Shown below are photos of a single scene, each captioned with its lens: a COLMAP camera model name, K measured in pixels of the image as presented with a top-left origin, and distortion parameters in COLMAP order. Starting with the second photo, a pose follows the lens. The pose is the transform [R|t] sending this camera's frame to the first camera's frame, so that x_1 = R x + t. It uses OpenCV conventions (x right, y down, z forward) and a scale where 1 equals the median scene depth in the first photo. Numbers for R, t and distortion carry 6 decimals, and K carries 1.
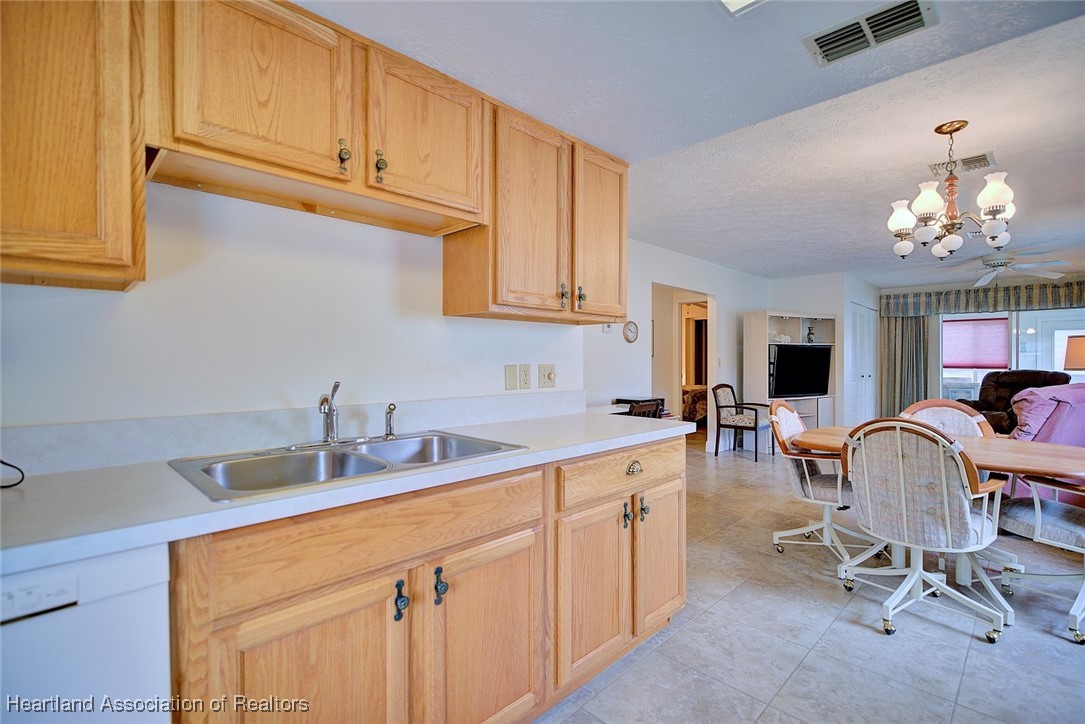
lens RADIAL K [[496.7, 0, 549.7], [0, 496.7, 361.2], [0, 0, 1]] dist [-0.002095, -0.001186]
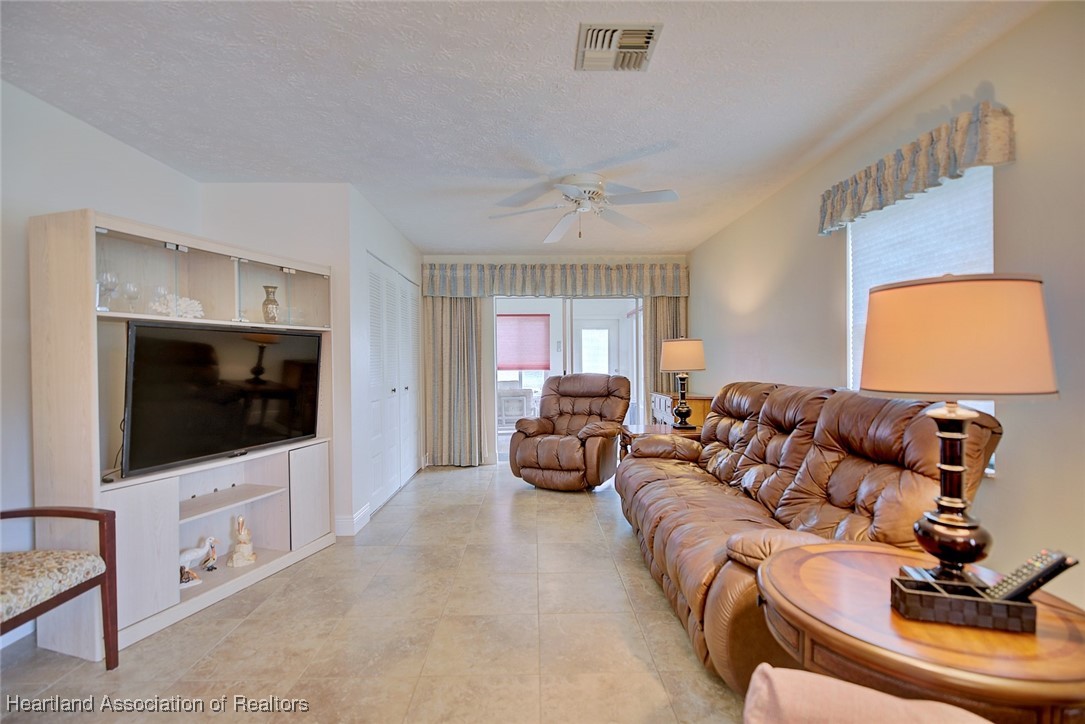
lens RADIAL K [[496.7, 0, 548.9], [0, 496.7, 363.3], [0, 0, 1]] dist [-0.002095, -0.001186]
pose [[0.692475, -0.012215, 0.721338, 0.425909], [0.009947, 0.999923, 0.007384, -0.003767], [-0.721373, 0.002062, 0.692544, 0.587721]]
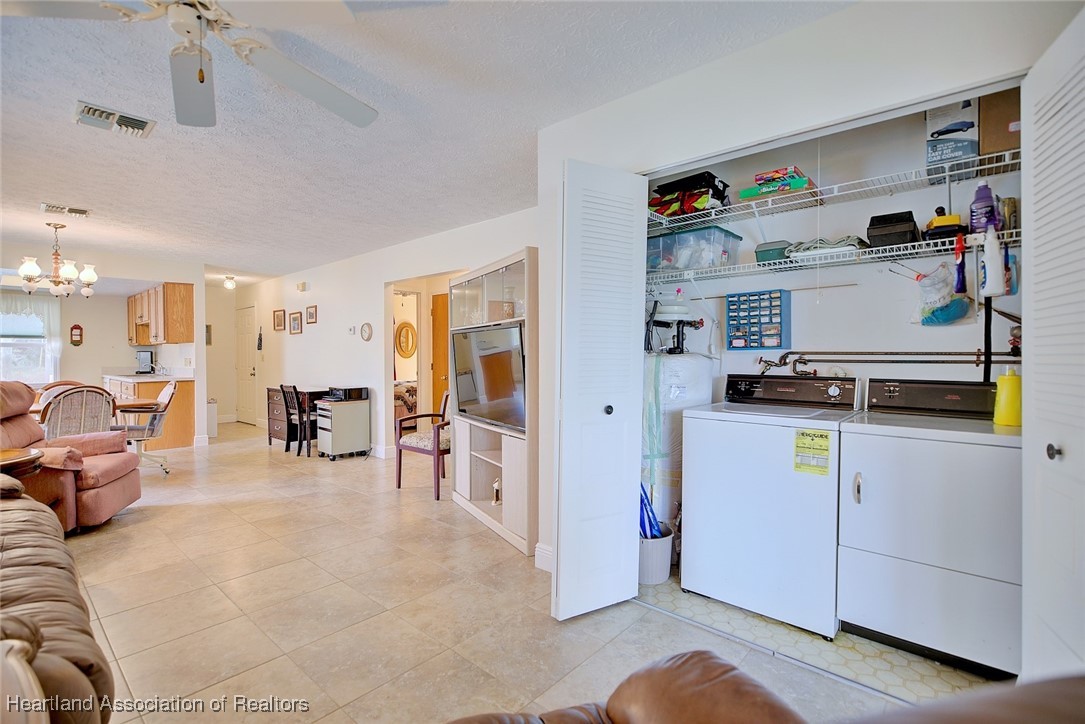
lens RADIAL K [[496.7, 0, 543.5], [0, 496.7, 362.1], [0, 0, 1]] dist [-0.002095, -0.001186]
pose [[0.052074, 0.012935, -0.998559, 1.127600], [0.001103, 0.999915, 0.013010, -0.001859], [0.998643, -0.001779, 0.052055, 1.117231]]
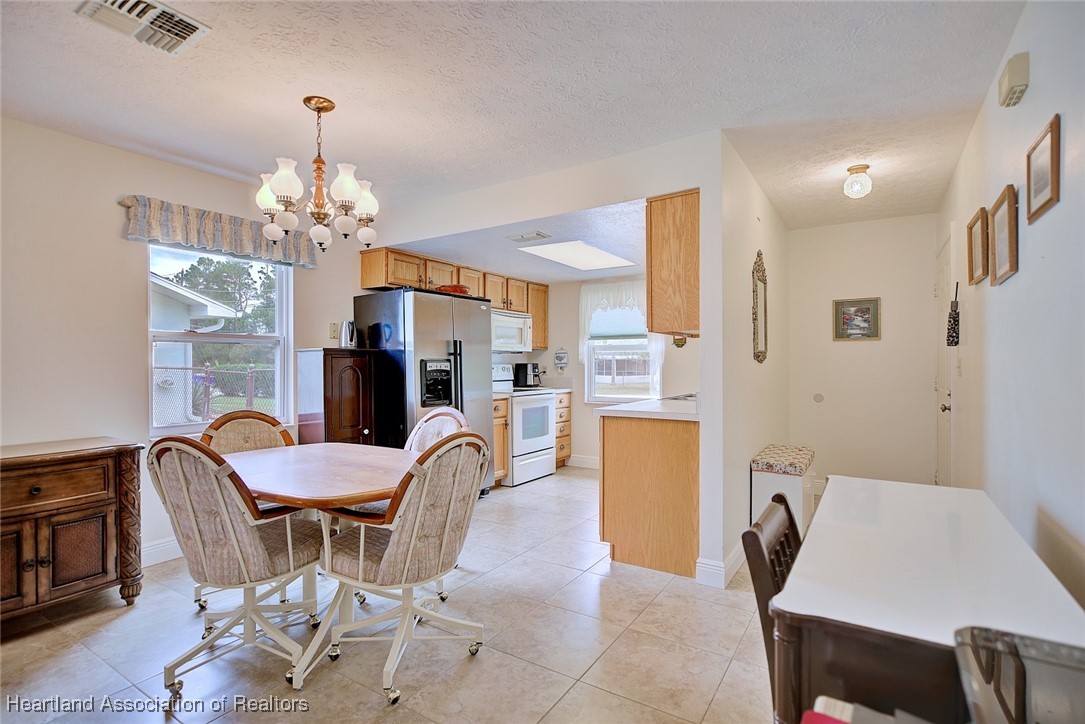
lens RADIAL K [[515.7, 0, 545.5], [0, 515.7, 366.2], [0, 0, 1]] dist [-0.003946, 0.000095]
pose [[-0.978125, 0.003612, -0.207986, 0.255922], [0.001761, 0.999957, 0.009084, -0.002832], [0.208010, 0.008519, -0.978090, 0.843028]]
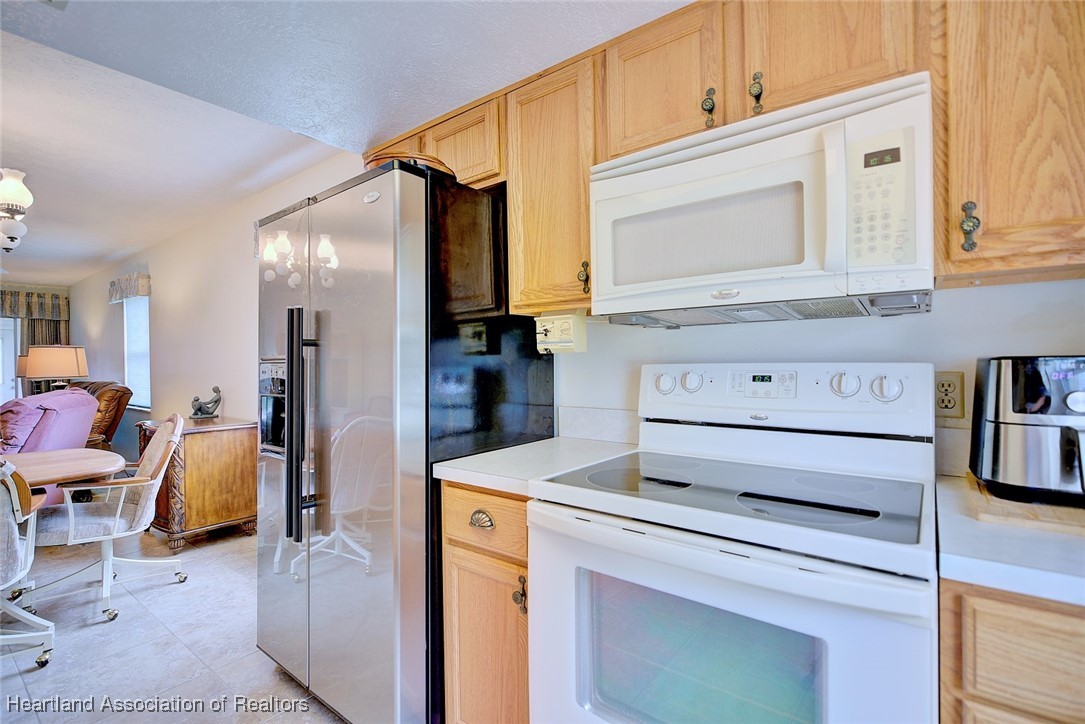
lens RADIAL K [[496.7, 0, 541.3], [0, 496.7, 363.2], [0, 0, 1]] dist [-0.002095, -0.001186]
pose [[-0.122719, -0.002649, 0.992438, -0.056446], [0.018434, 0.999818, 0.004948, -0.000460], [-0.992270, 0.018901, -0.122648, 0.052375]]
